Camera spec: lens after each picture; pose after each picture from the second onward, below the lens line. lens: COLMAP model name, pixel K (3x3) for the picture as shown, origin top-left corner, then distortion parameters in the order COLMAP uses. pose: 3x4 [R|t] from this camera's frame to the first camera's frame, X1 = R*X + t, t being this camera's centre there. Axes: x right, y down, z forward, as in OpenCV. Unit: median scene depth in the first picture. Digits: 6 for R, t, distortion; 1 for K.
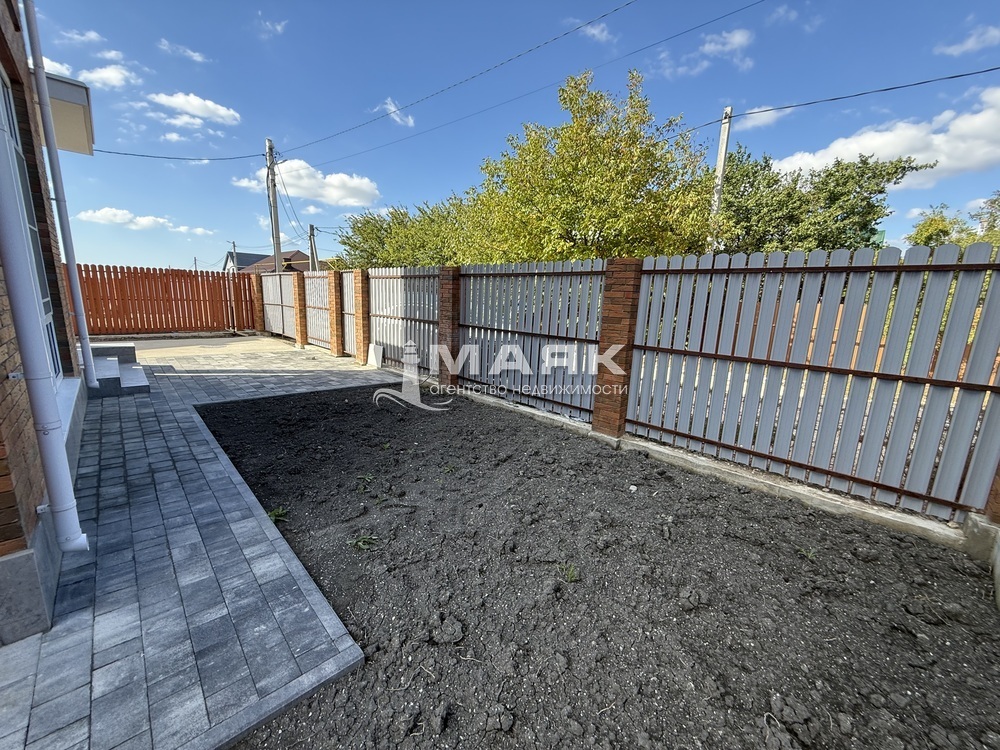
lens RADIAL K [[398.4, 0, 495.1], [0, 398.4, 376.0], [0, 0, 1]] dist [-0.000311, 0.000274]
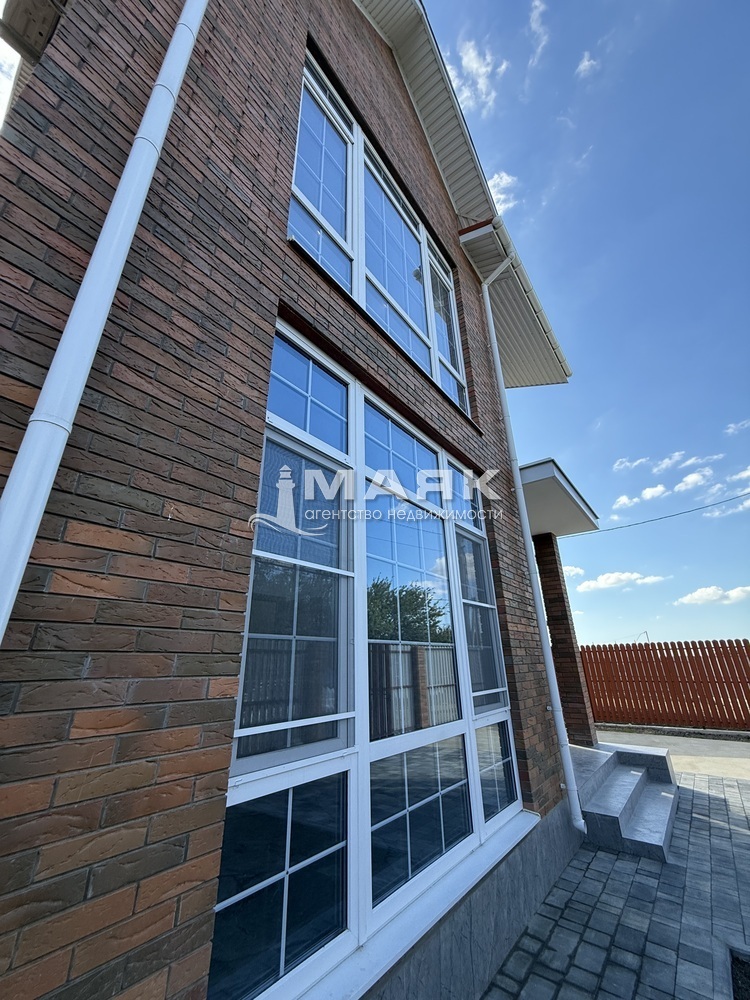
lens RADIAL K [[398.4, 0, 375.0], [0, 398.4, 500.0], [0, 0, 1]] dist [-0.000311, 0.000274]
pose [[0.150409, -0.411958, -0.898703, -0.227807], [-0.173577, 0.883920, -0.434232, -0.113222], [0.973267, 0.221307, 0.061444, 0.508142]]
